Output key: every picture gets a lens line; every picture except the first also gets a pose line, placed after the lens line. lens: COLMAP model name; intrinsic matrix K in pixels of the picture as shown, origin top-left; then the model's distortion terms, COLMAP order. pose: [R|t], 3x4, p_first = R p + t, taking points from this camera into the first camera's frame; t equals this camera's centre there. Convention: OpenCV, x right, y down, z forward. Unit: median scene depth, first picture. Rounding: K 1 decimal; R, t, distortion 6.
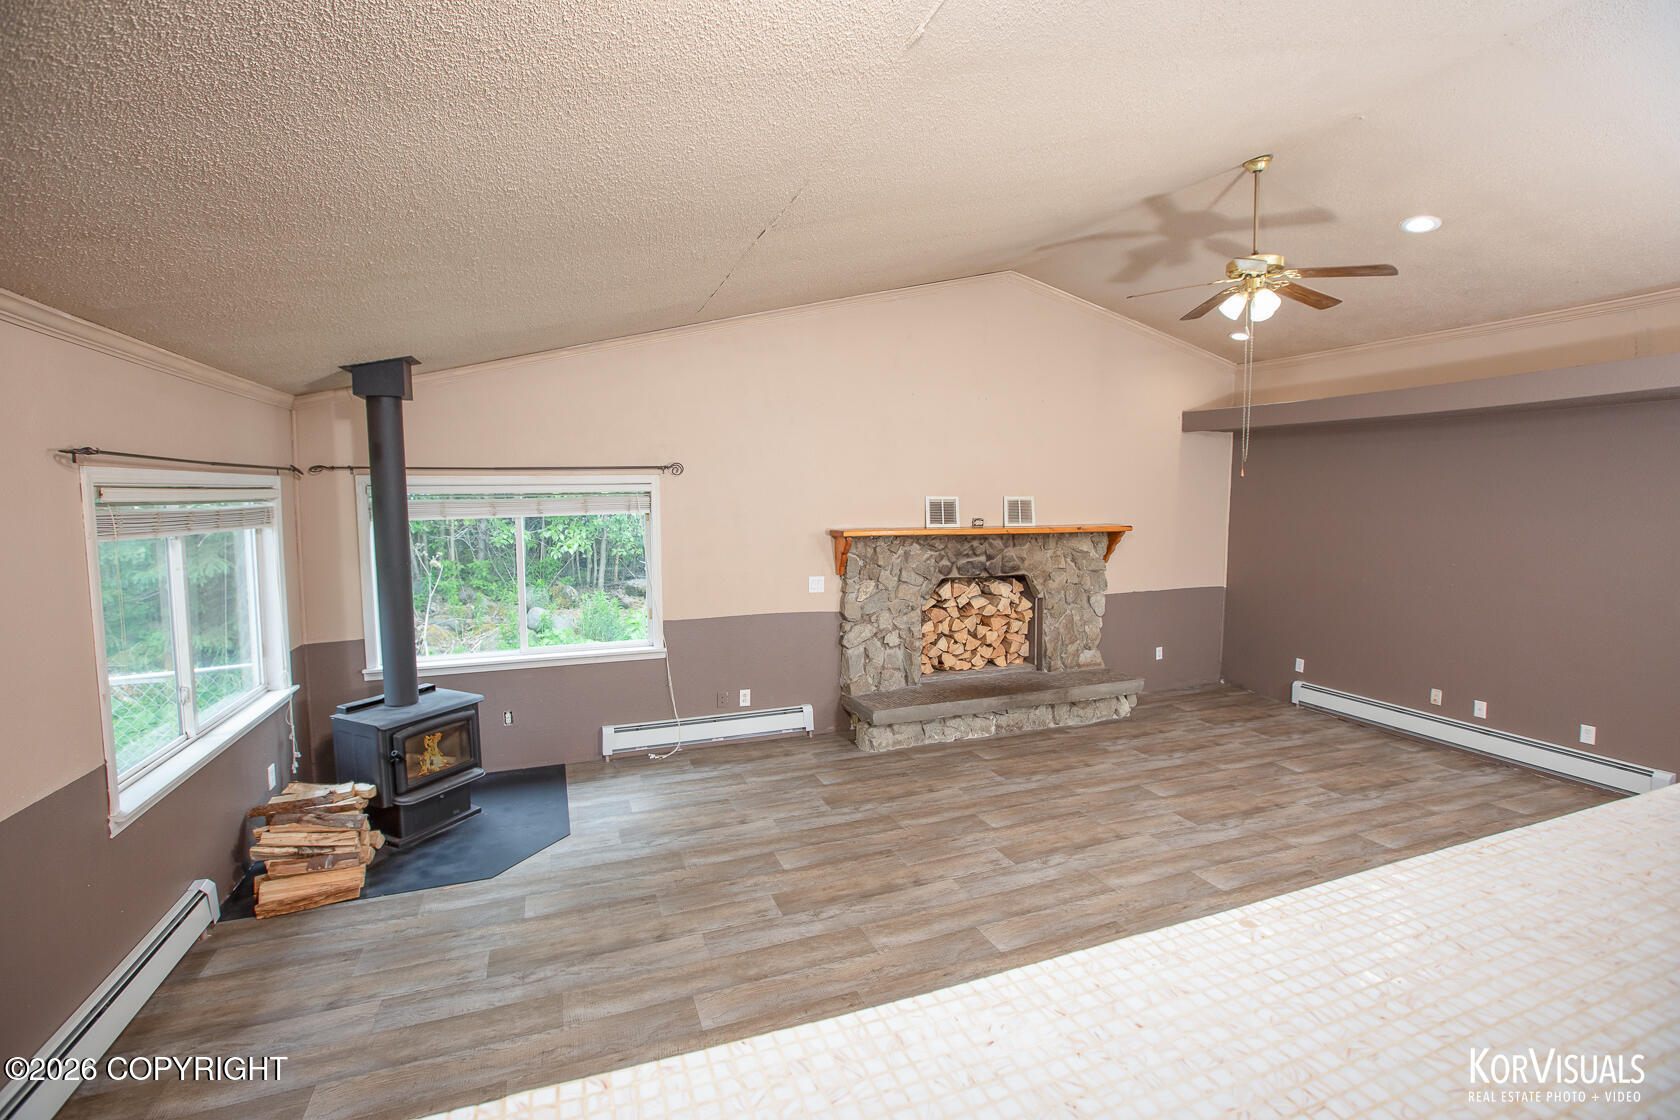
lens RADIAL K [[761.7, 0, 840.0], [0, 761.7, 560.0], [0, 0, 1]] dist [-0.048761, 0.000217]
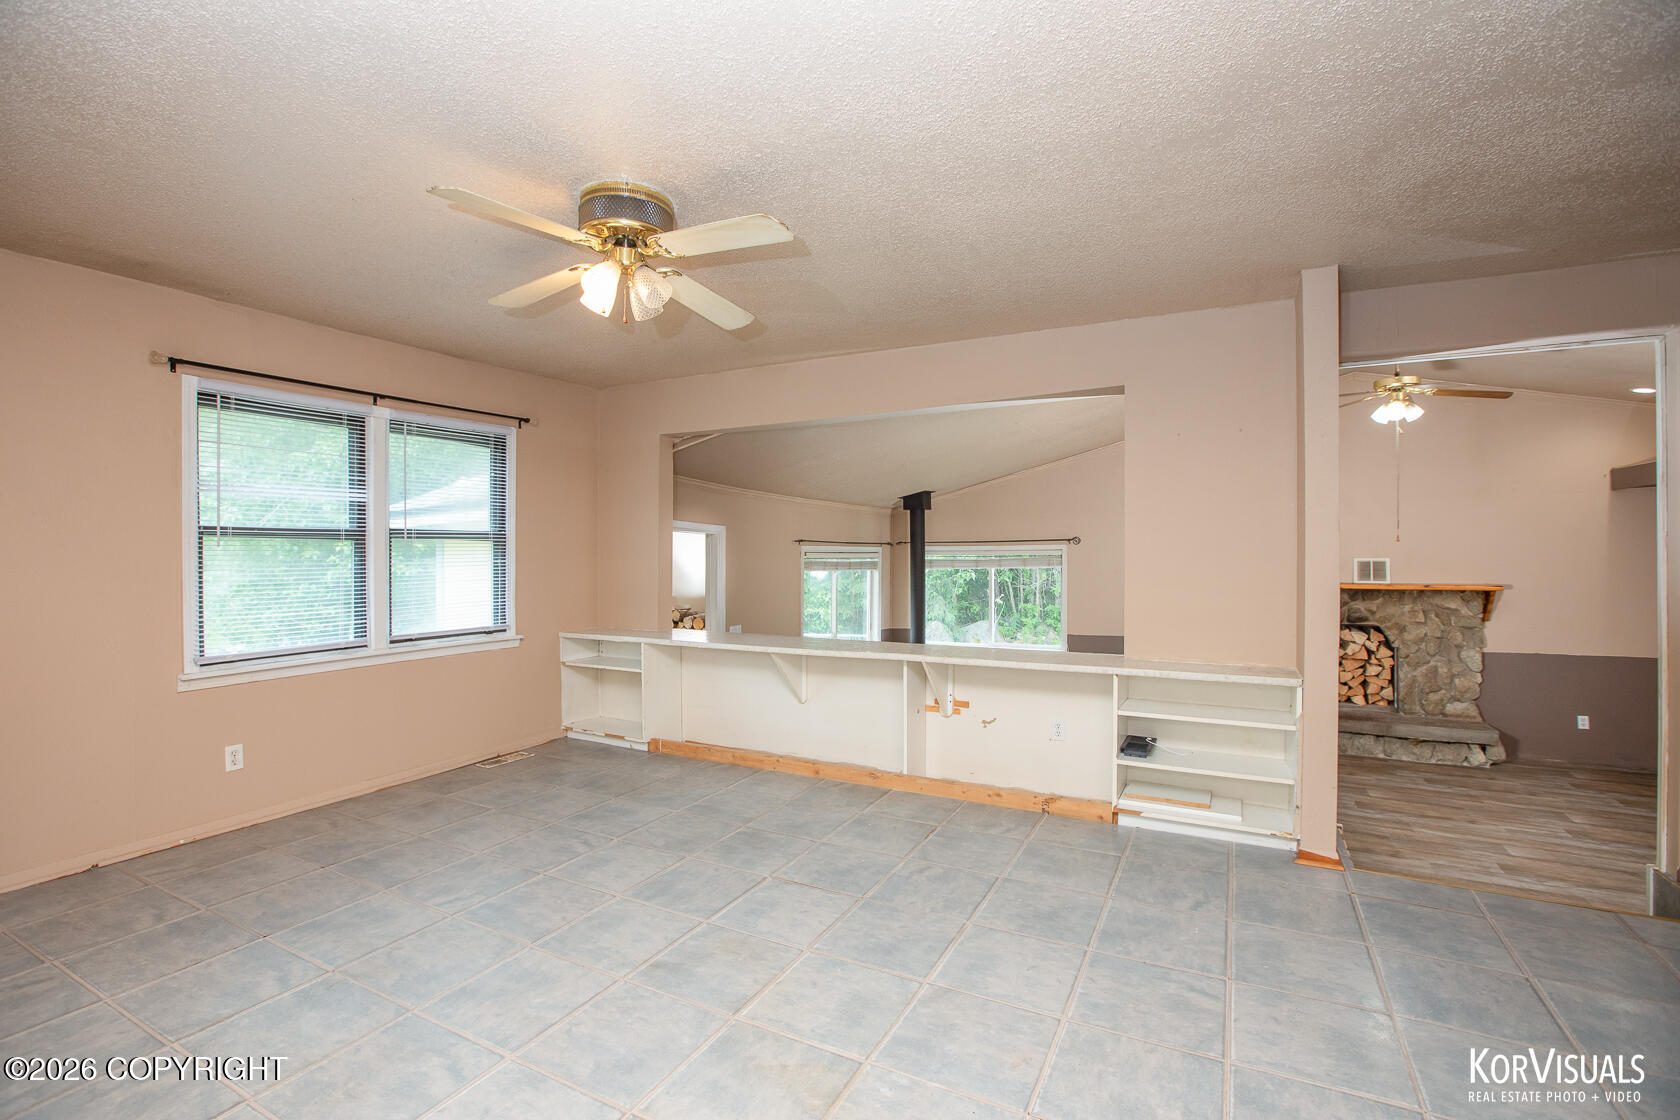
lens RADIAL K [[752.3, 0, 840.0], [0, 752.3, 560.0], [0, 0, 1]] dist [0.000910, 0.000067]
pose [[0.664623, 0.003752, -0.747169, 0.552988], [-0.065279, 0.996455, -0.053063, 0.033942], [0.744321, 0.084041, 0.662512, -0.373496]]
